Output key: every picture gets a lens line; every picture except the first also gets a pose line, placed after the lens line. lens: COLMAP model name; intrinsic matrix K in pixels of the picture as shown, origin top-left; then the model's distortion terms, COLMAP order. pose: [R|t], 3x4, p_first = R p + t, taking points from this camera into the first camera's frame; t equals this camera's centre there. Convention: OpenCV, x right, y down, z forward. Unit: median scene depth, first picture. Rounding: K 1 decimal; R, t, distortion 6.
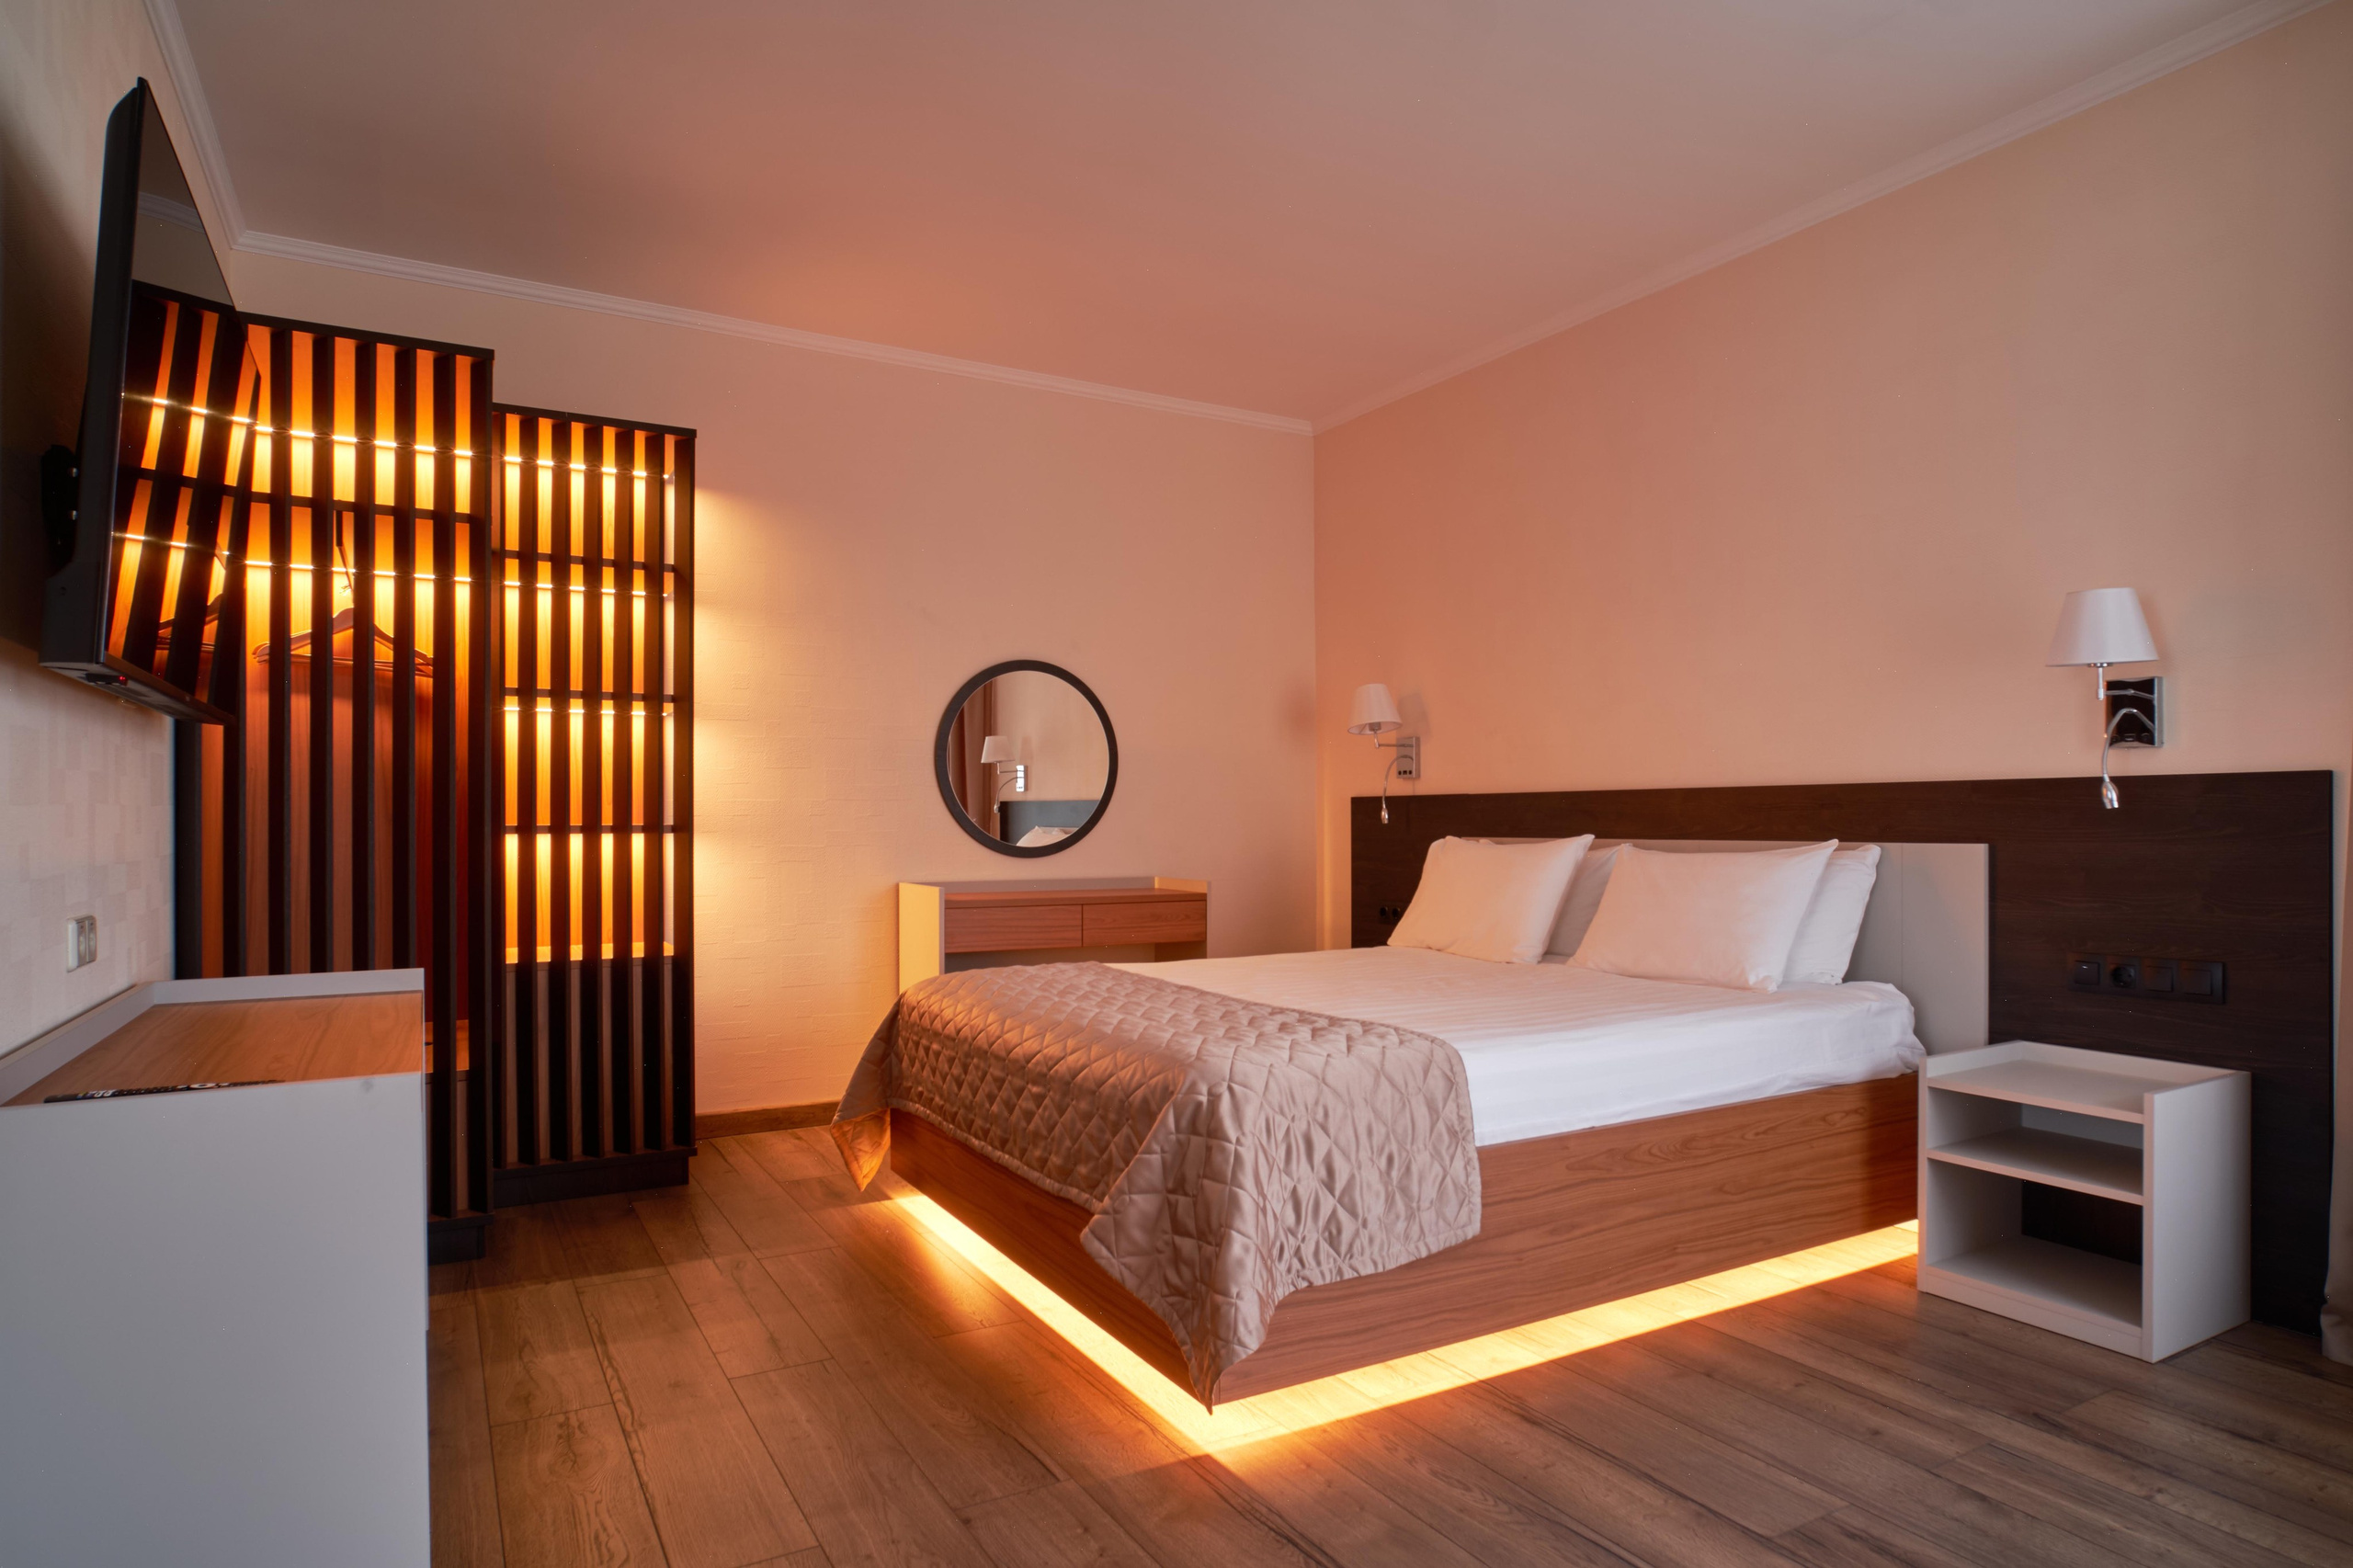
lens RADIAL K [[1350.9, 0, 1193.5], [0, 1350.9, 862.2], [0, 0, 1]] dist [-0.033894, 0.000228]
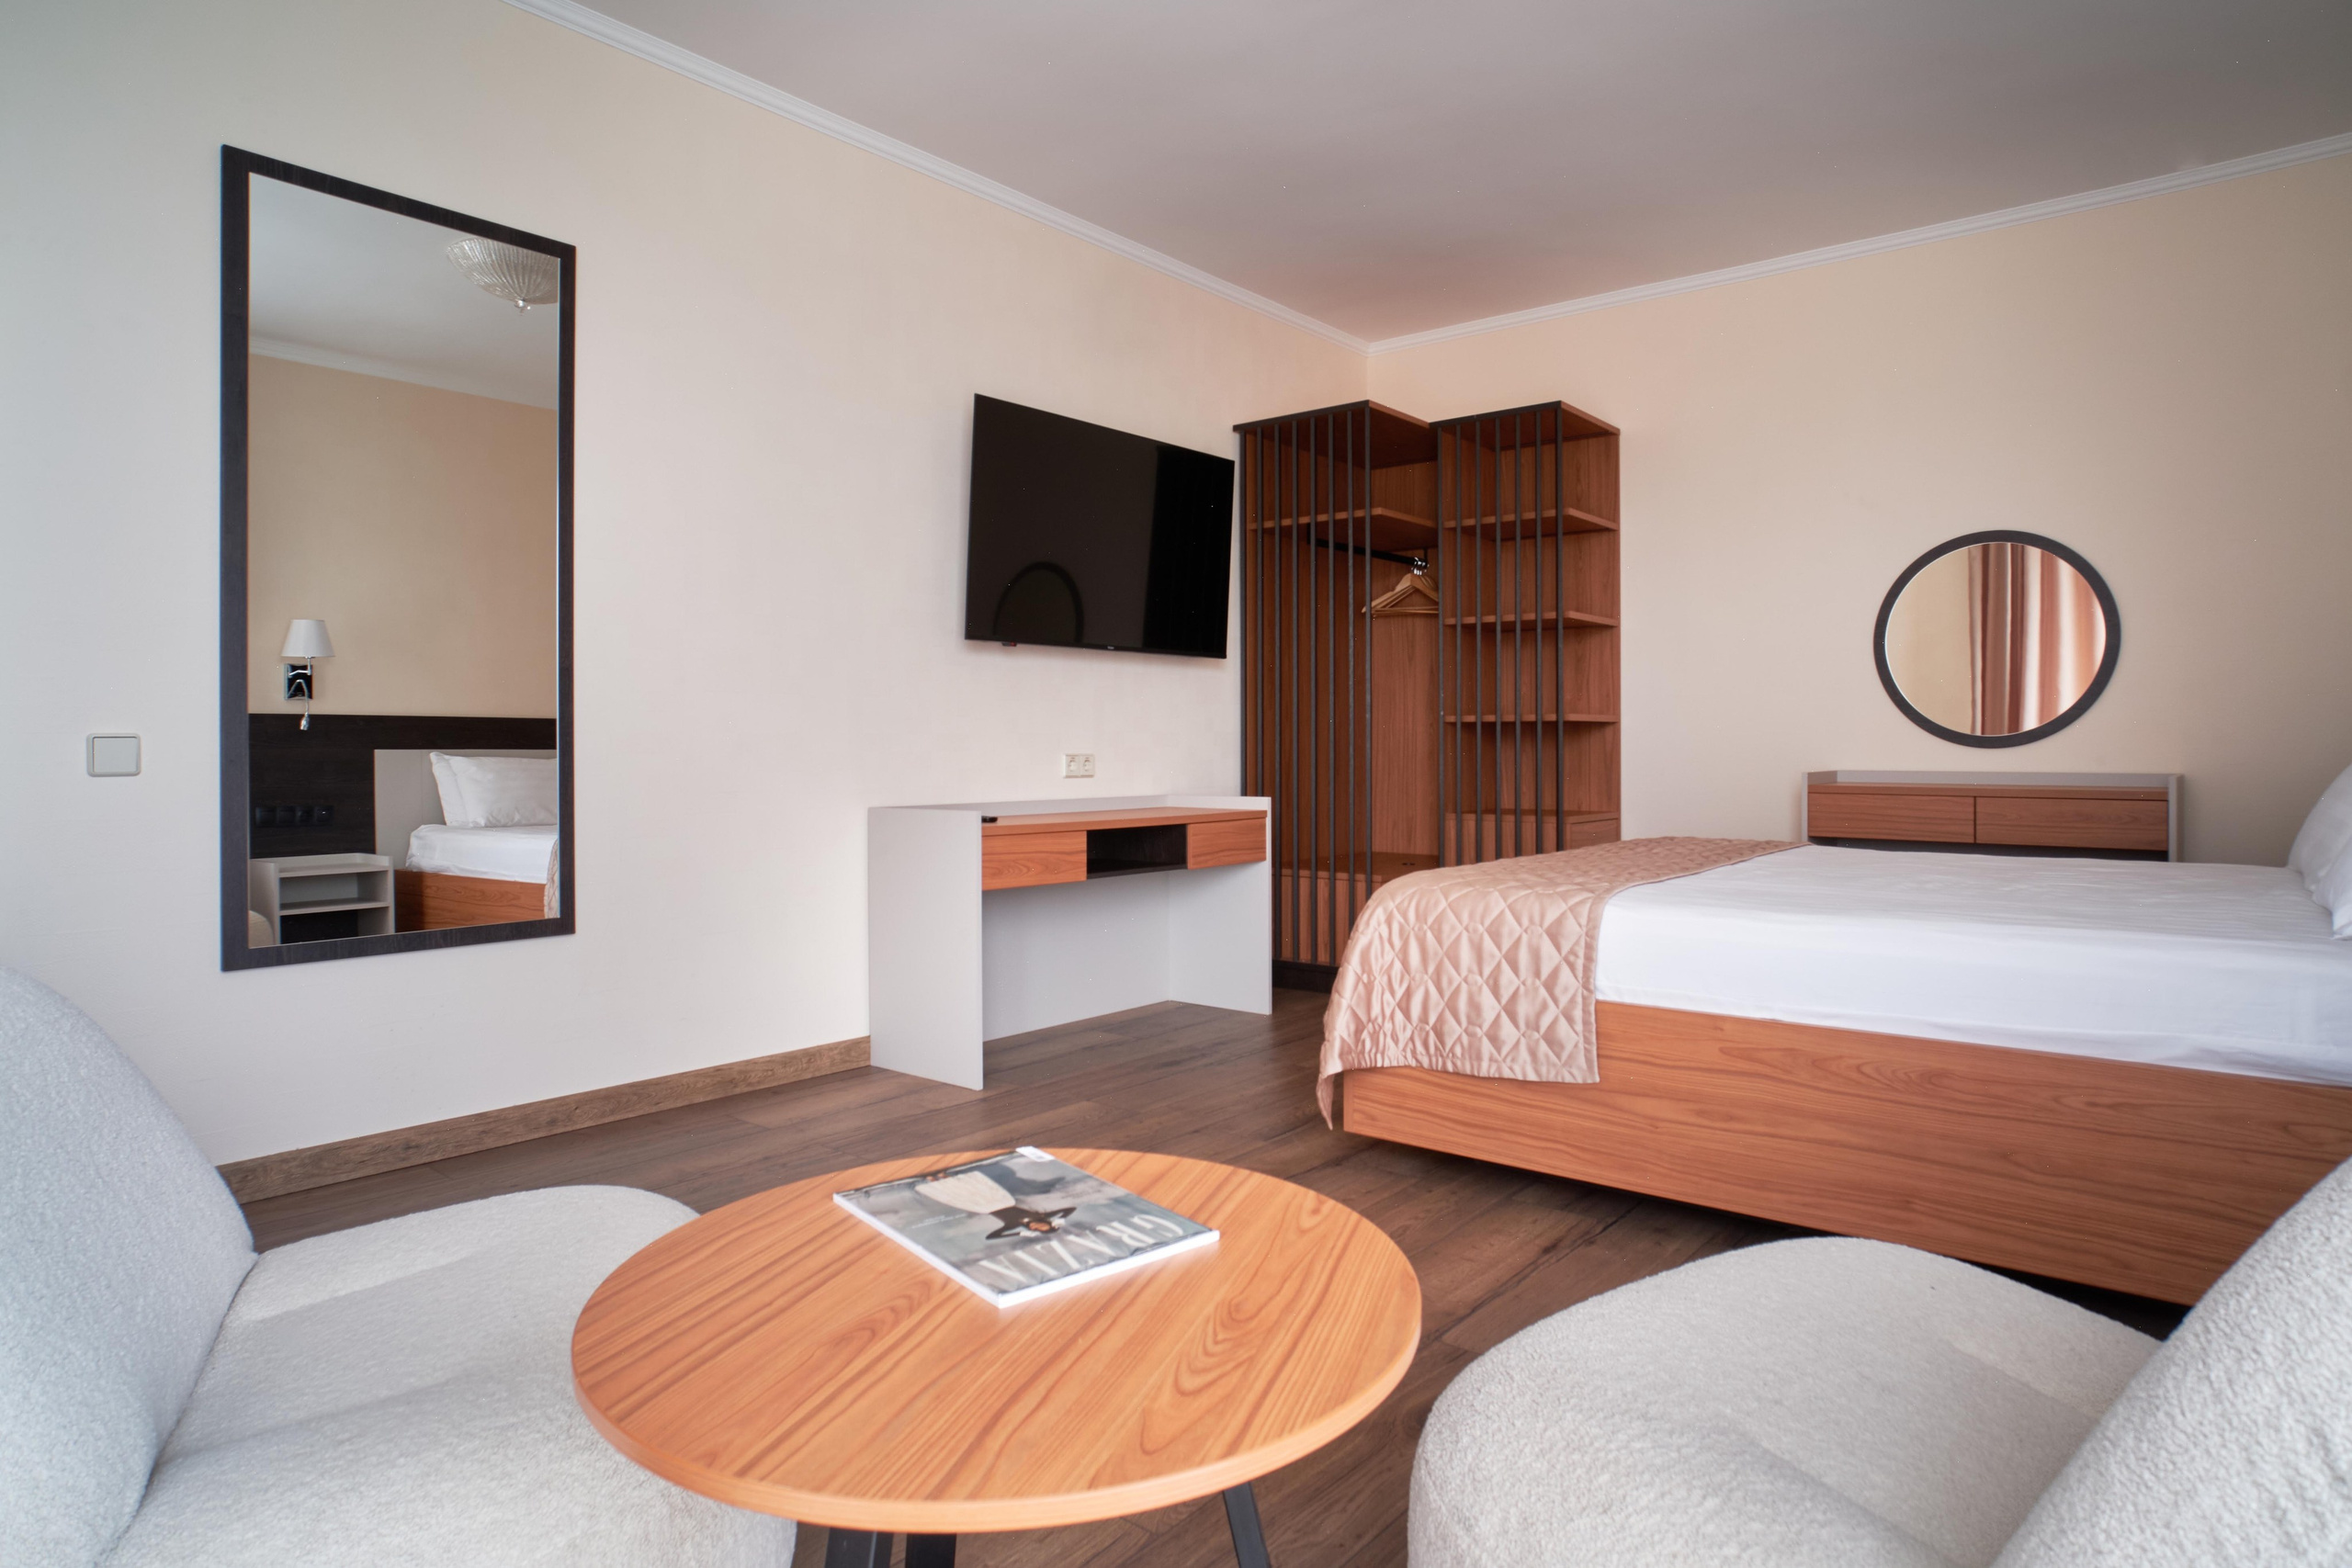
lens RADIAL K [[1370.1, 0, 1190.5], [0, 1370.1, 782.7], [0, 0, 1]] dist [-0.051605, 0.030064]
pose [[0.339370, 0.028007, -0.940236, 0.969799], [-0.027276, 0.999429, 0.019925, 0.029105], [0.940257, 0.018884, 0.339940, 0.304271]]
